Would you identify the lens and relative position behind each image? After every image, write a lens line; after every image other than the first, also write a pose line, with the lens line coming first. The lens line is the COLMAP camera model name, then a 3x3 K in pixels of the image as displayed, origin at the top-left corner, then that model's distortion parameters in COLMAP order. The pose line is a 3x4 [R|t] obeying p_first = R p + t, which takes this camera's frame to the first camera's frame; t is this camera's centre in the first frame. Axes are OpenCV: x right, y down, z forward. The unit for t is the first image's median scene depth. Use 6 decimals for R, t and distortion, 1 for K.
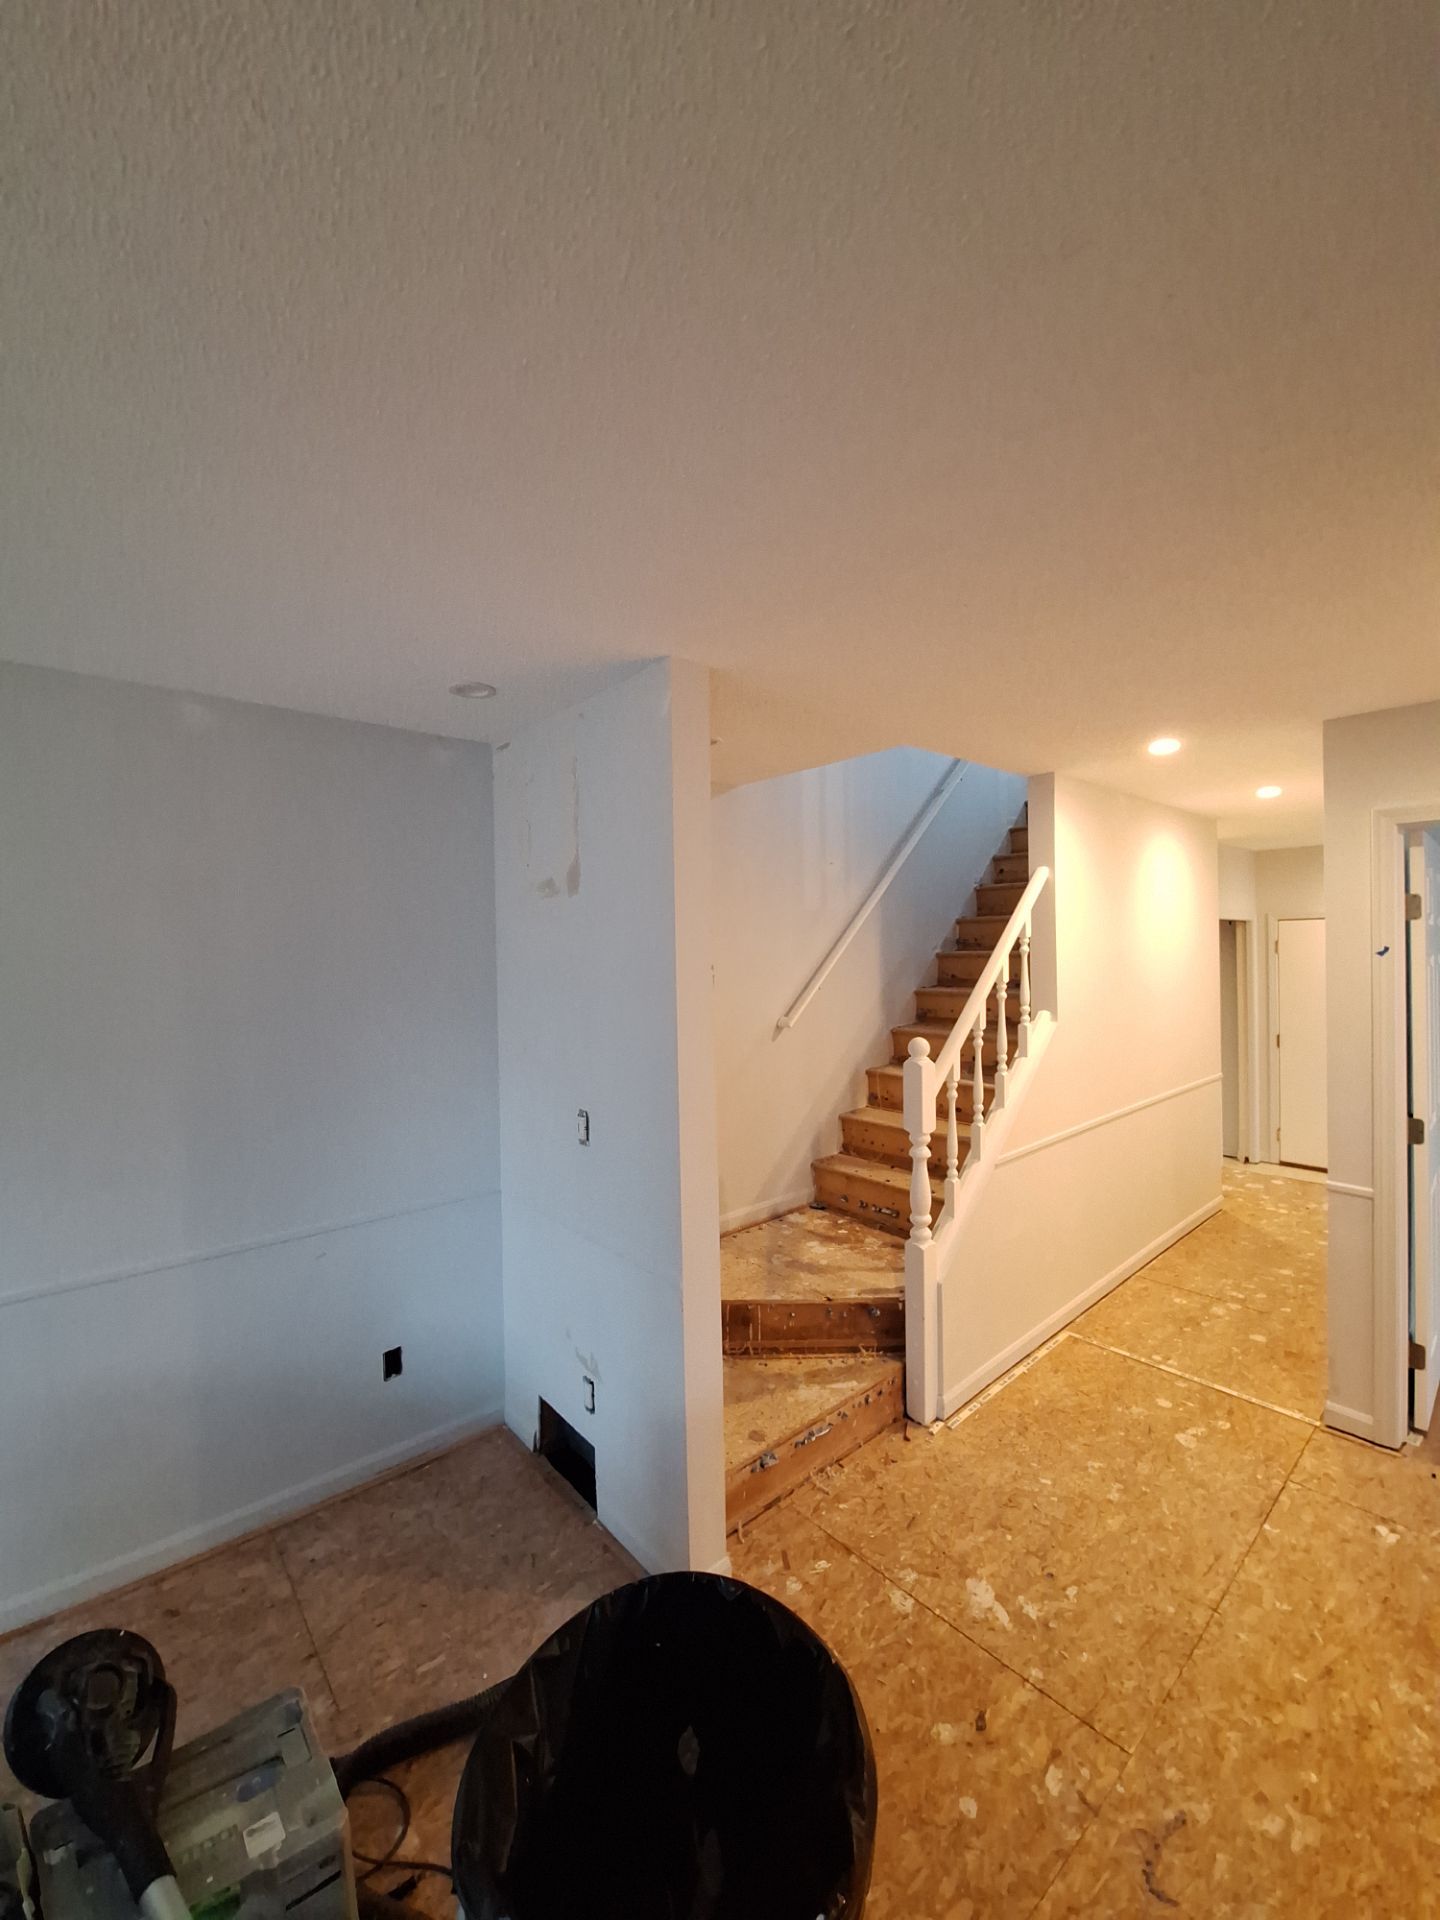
lens RADIAL K [[751.9, 0, 721.1], [0, 751.9, 953.7], [0, 0, 1]] dist [-0.007867, -0.006714]
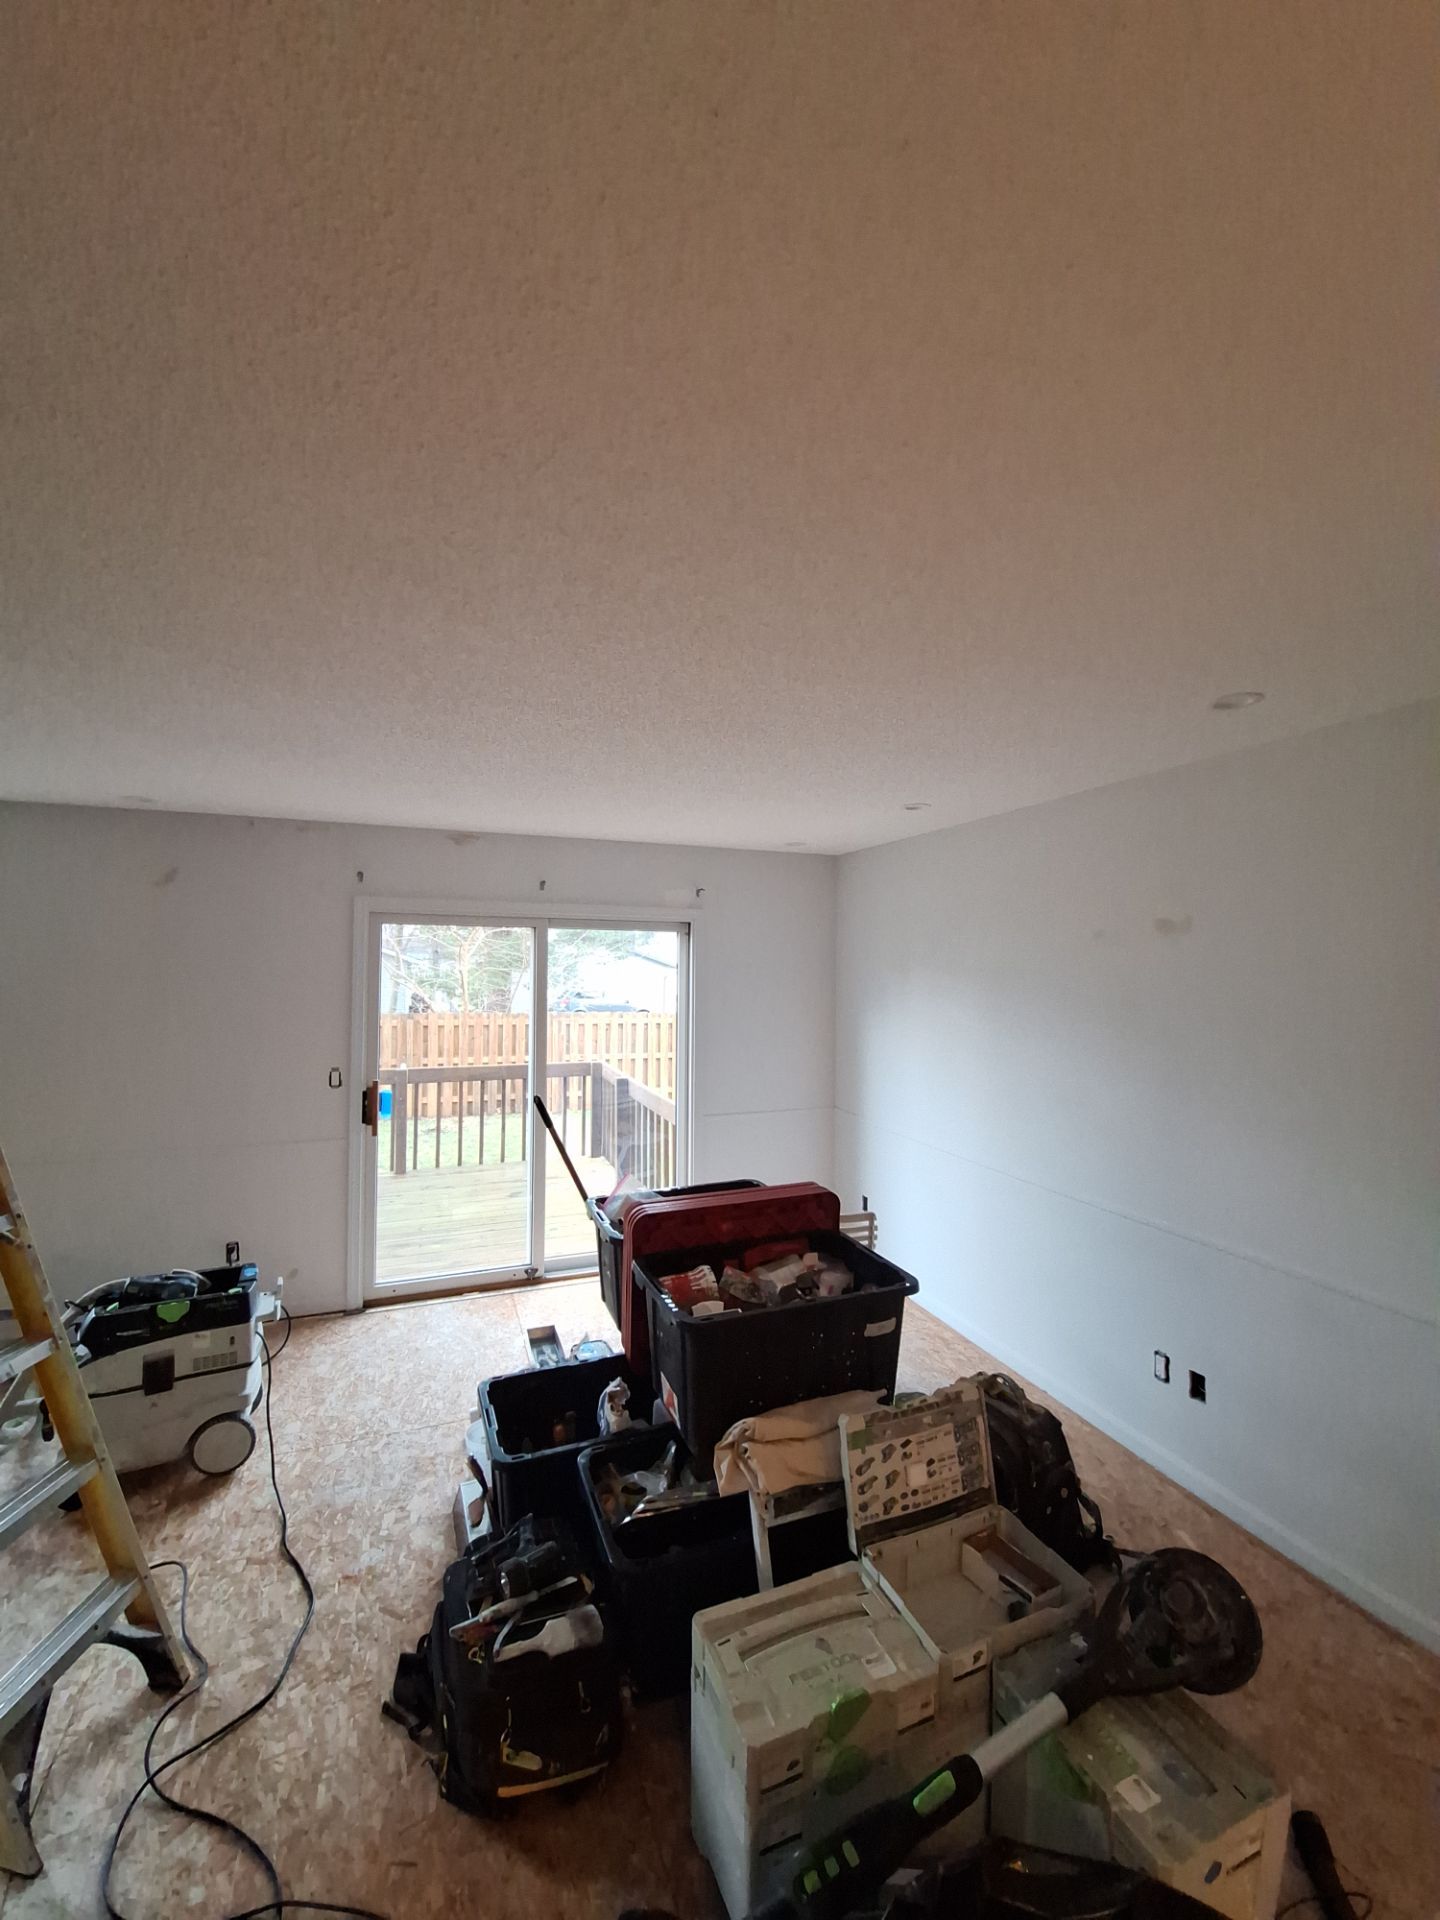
lens RADIAL K [[751.9, 0, 714.6], [0, 751.9, 953.5], [0, 0, 1]] dist [-0.007867, -0.006714]
pose [[-0.346176, -0.006356, -0.938148, 0.192852], [-0.008992, 0.999954, -0.003457, -0.015963], [0.938126, 0.007239, -0.346217, 0.231383]]
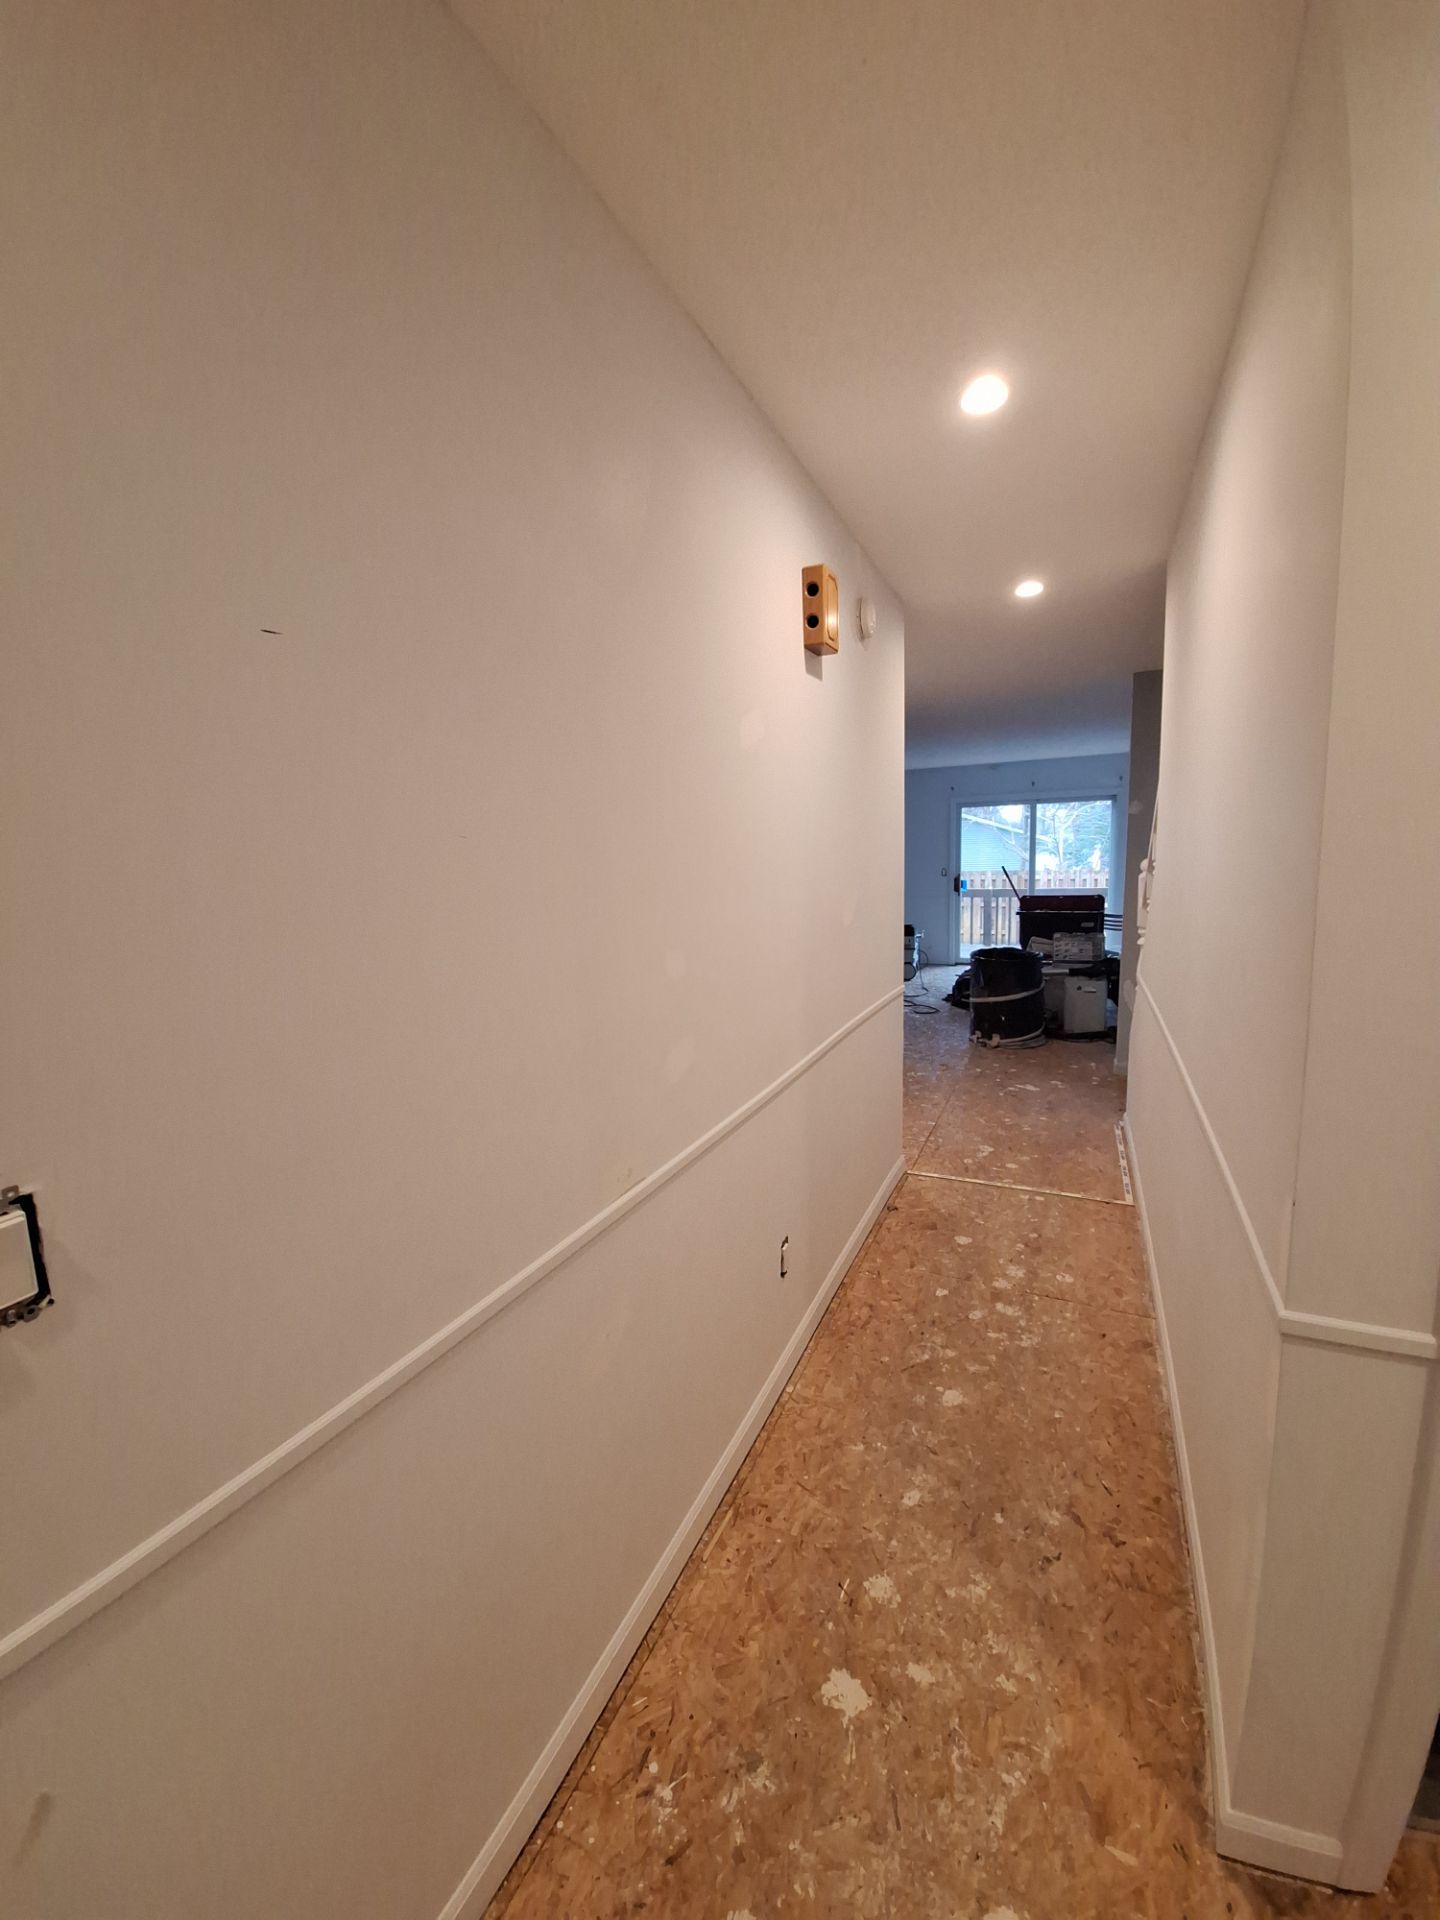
lens RADIAL K [[751.9, 0, 714.1], [0, 751.9, 951.1], [0, 0, 1]] dist [-0.007867, -0.006714]
pose [[-0.918070, 0.091398, -0.385739, 1.202217], [0.041781, 0.989948, 0.135122, 0.046938], [0.394211, 0.107935, -0.912660, 1.528280]]
